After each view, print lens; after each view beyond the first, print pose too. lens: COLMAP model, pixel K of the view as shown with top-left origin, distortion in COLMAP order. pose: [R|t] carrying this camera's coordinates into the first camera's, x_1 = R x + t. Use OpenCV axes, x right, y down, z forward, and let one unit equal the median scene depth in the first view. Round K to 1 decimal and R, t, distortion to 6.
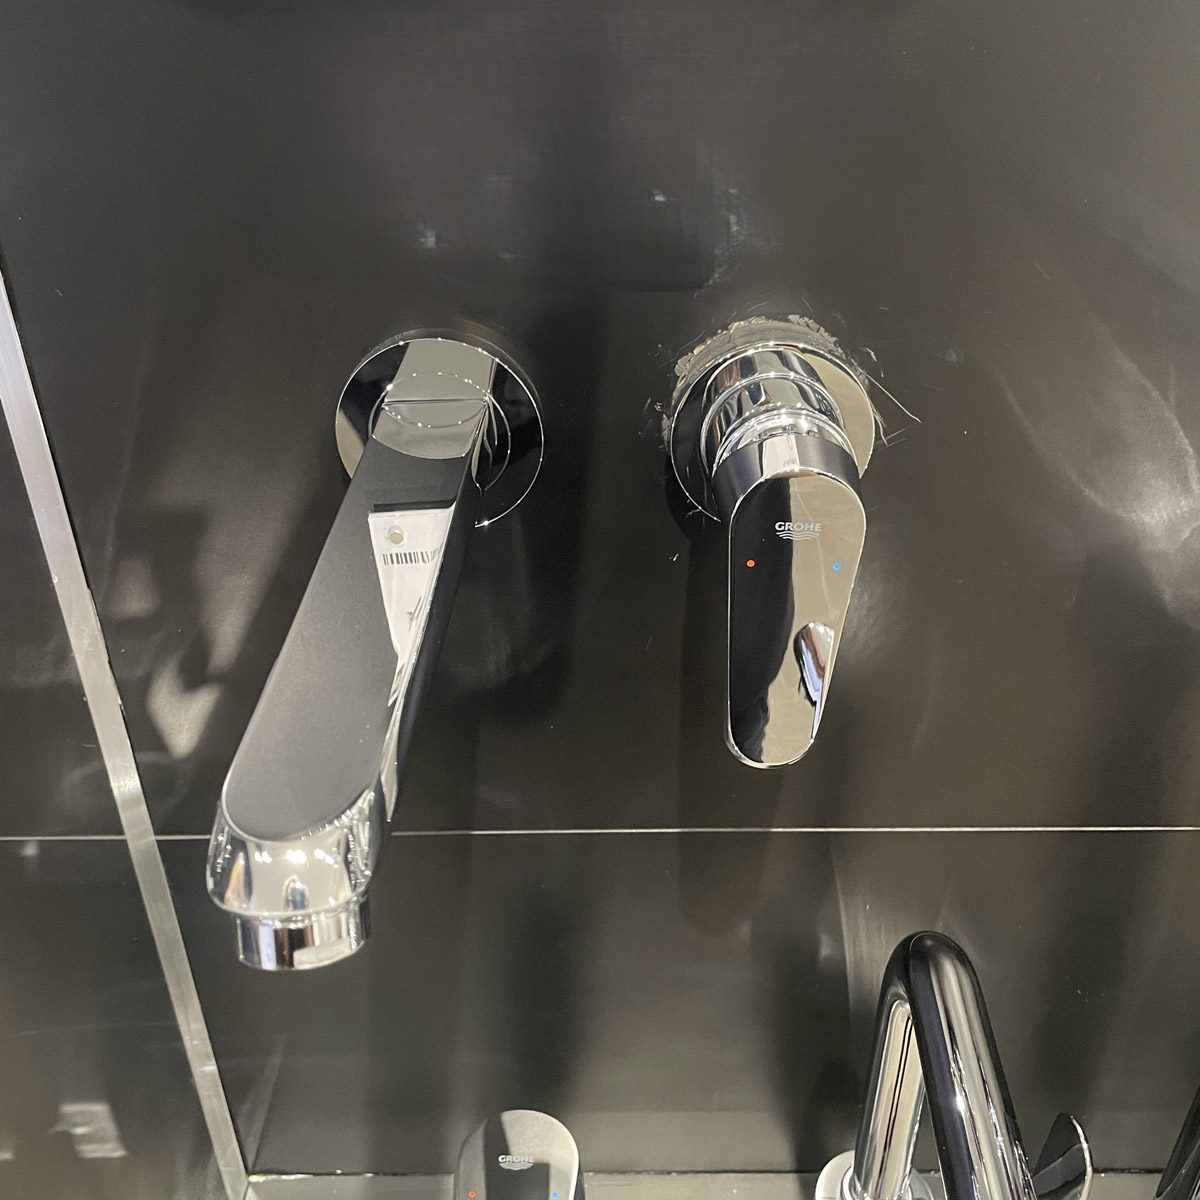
lens RADIAL K [[1185.3, 0, 600.0], [0, 1185.3, 600.0], [0, 0, 1]] dist [0.001632, -0.070886]
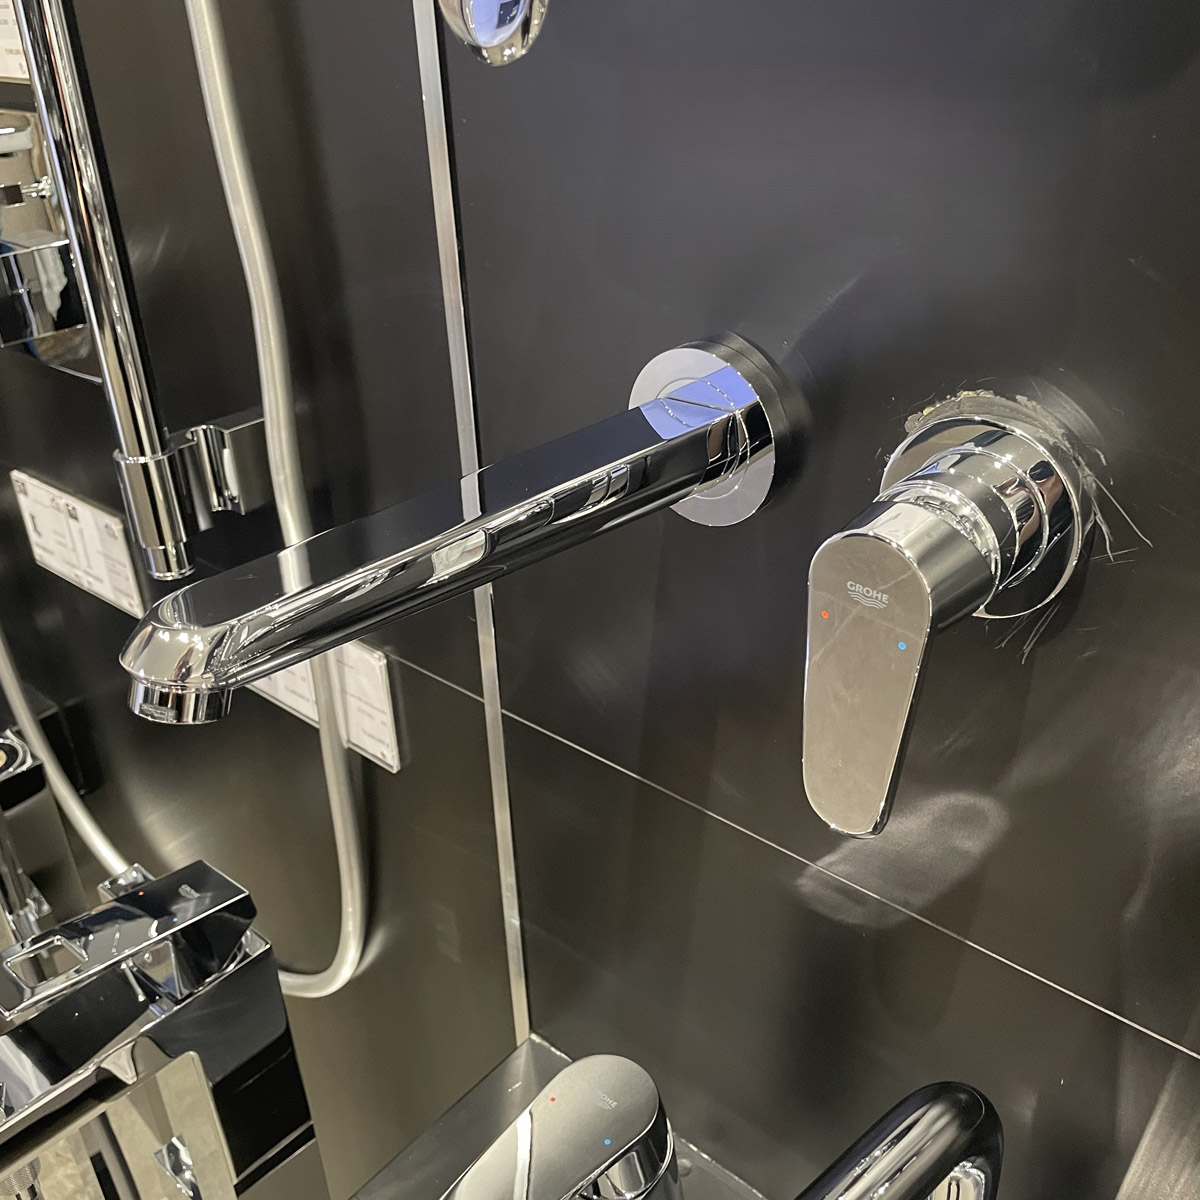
lens RADIAL K [[1212.7, 0, 598.1], [0, 1212.7, 616.0], [0, 0, 1]] dist [0.014915, -0.070507]
pose [[0.741529, 0.313447, -0.593200, 0.533628], [-0.319532, 0.942437, 0.098553, -0.062028], [0.589945, 0.116466, 0.799000, 0.049572]]
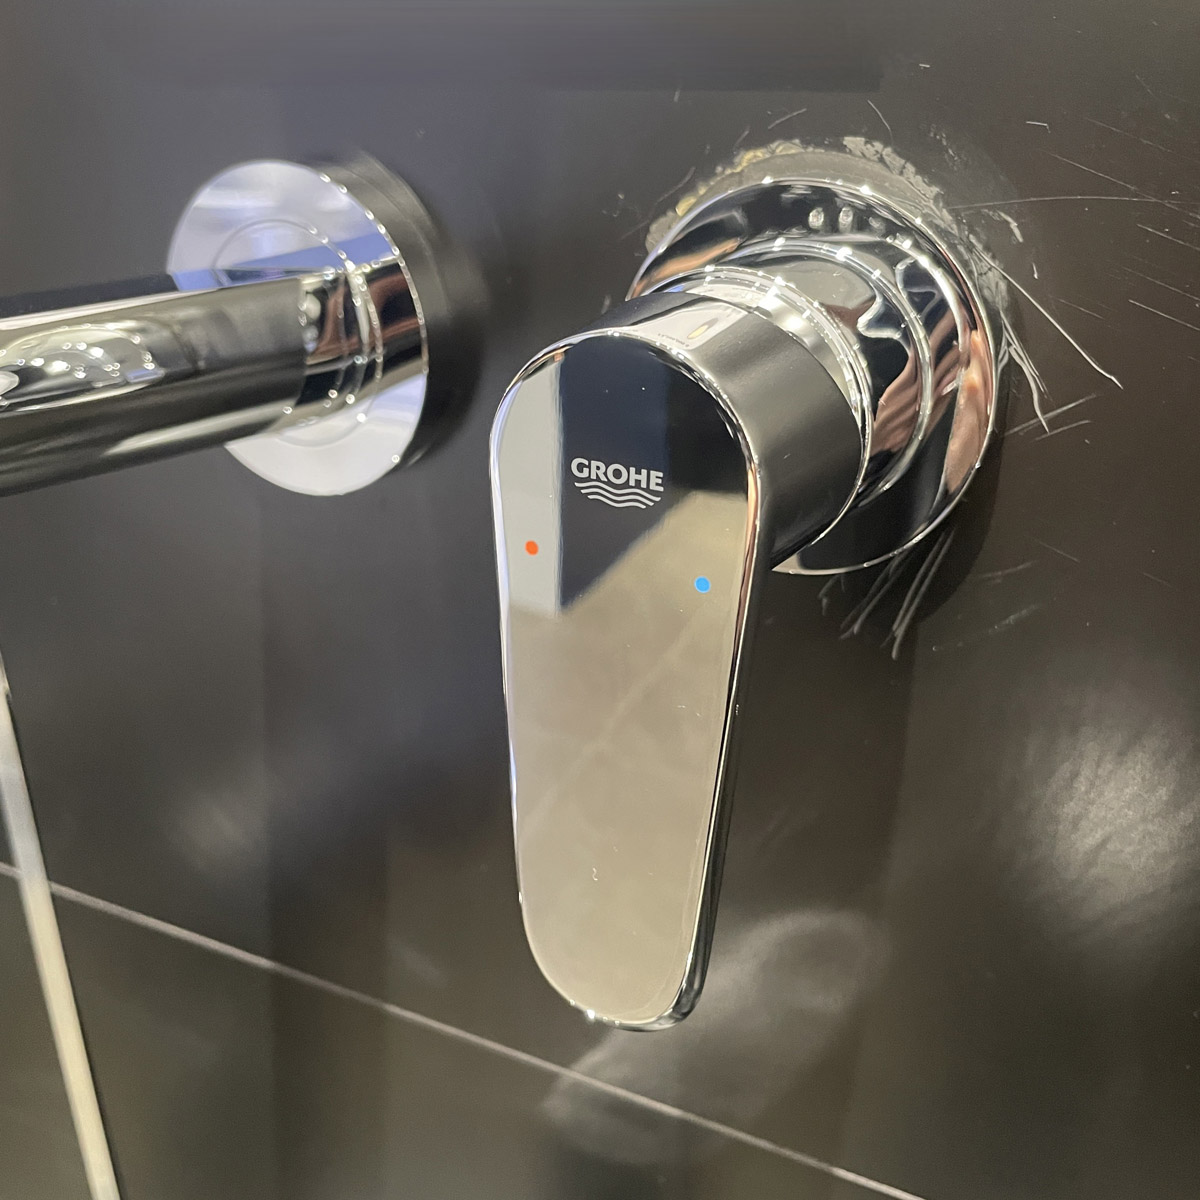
lens RADIAL K [[1289.4, 0, 600.0], [0, 1289.4, 600.0], [0, 0, 1]] dist [0.026377, 0.000122]
pose [[0.879672, 0.167400, -0.445146, 0.343378], [-0.234575, 0.966948, -0.099928, 0.032110], [0.413705, 0.192324, 0.889865, 0.492134]]
